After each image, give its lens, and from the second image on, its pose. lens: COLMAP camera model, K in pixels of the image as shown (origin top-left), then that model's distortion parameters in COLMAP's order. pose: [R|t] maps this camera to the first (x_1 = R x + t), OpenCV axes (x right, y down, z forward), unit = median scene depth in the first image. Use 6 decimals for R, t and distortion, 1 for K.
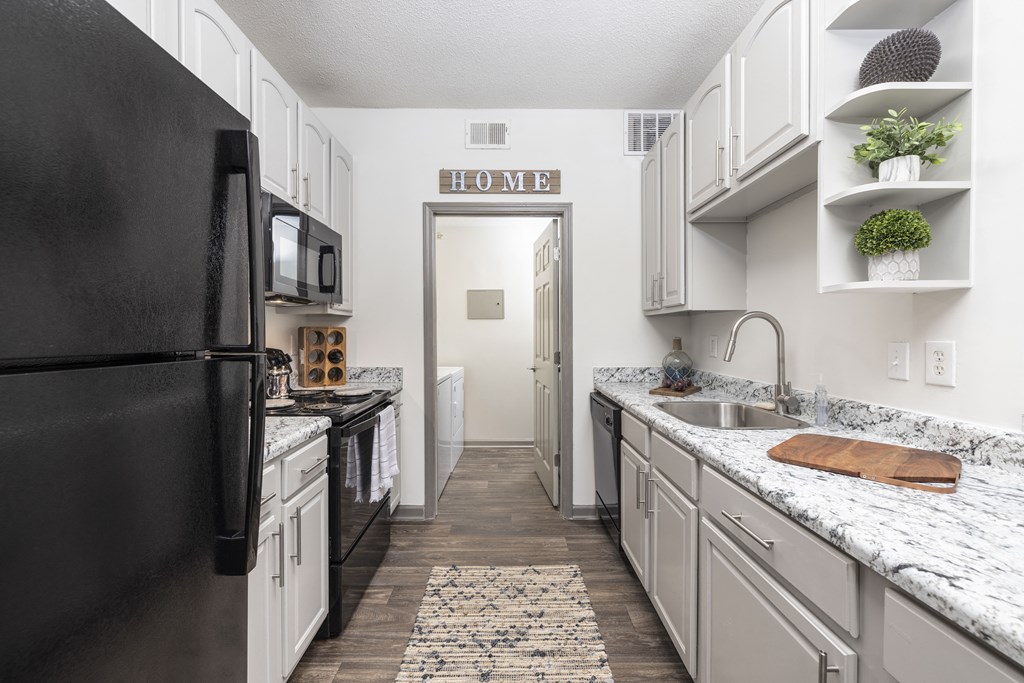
lens RADIAL K [[433.4, 0, 519.0], [0, 433.4, 338.0], [0, 0, 1]] dist [-0.000008, -0.000458]
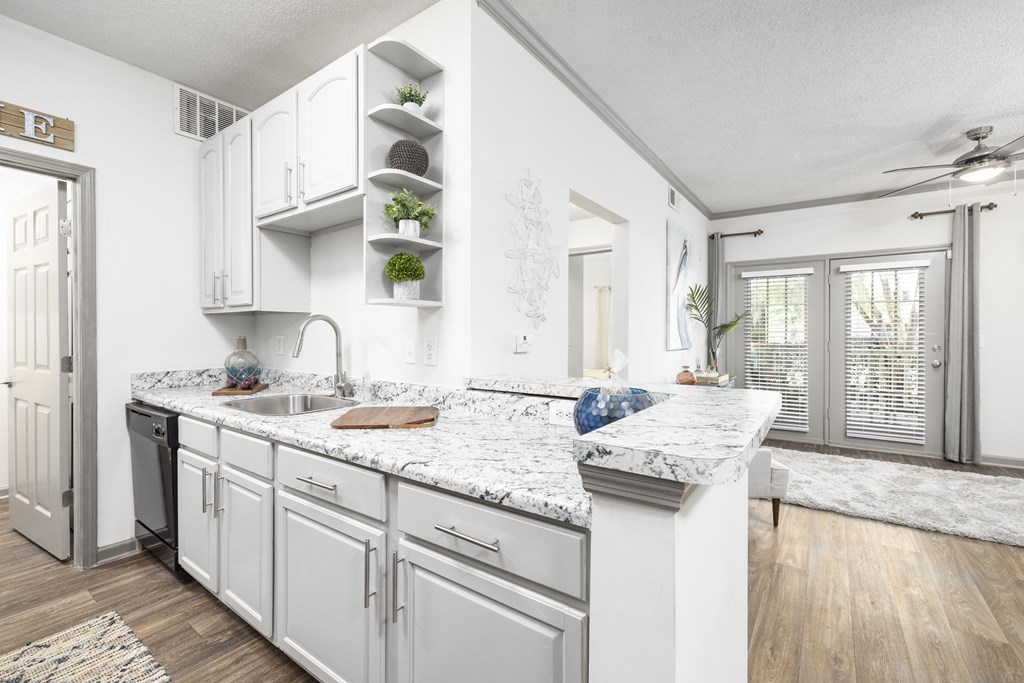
lens RADIAL K [[433.4, 0, 518.7], [0, 433.4, 338.4], [0, 0, 1]] dist [-0.000008, -0.000458]
pose [[0.588799, -0.005598, 0.808260, -0.082887], [0.004728, 0.999983, 0.003482, 0.001979], [-0.808266, 0.001771, 0.588815, -0.128123]]
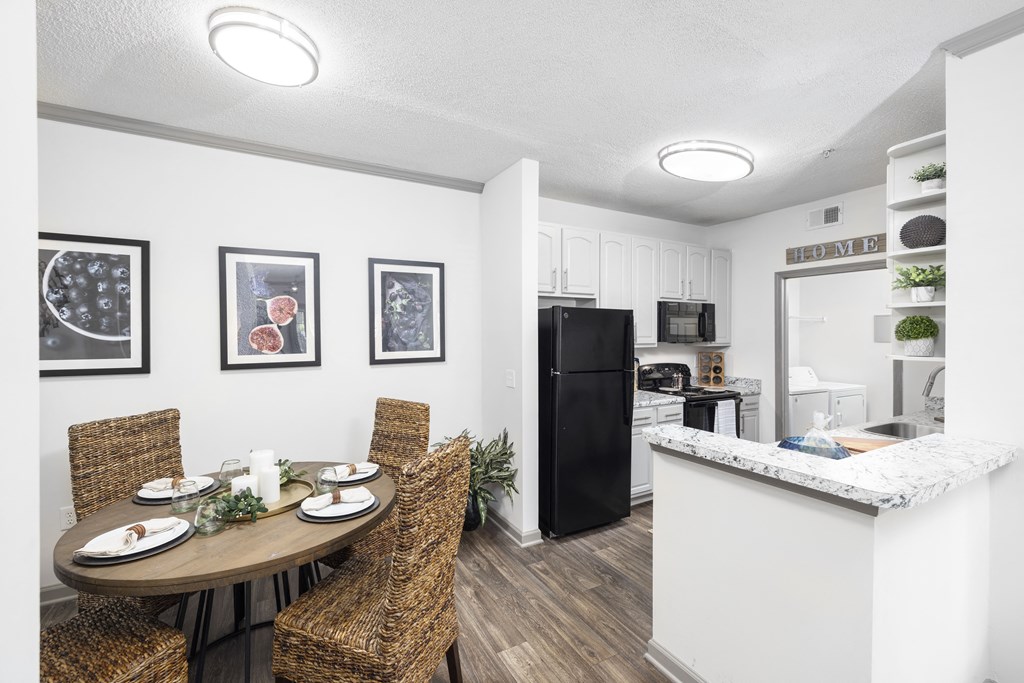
lens RADIAL K [[433.4, 0, 509.9], [0, 433.4, 339.0], [0, 0, 1]] dist [-0.000008, -0.000458]
pose [[0.487276, 0.014483, -0.873128, 0.854577], [-0.016453, 0.999837, 0.007402, -0.098032], [0.873093, 0.010759, 0.487435, -0.711706]]
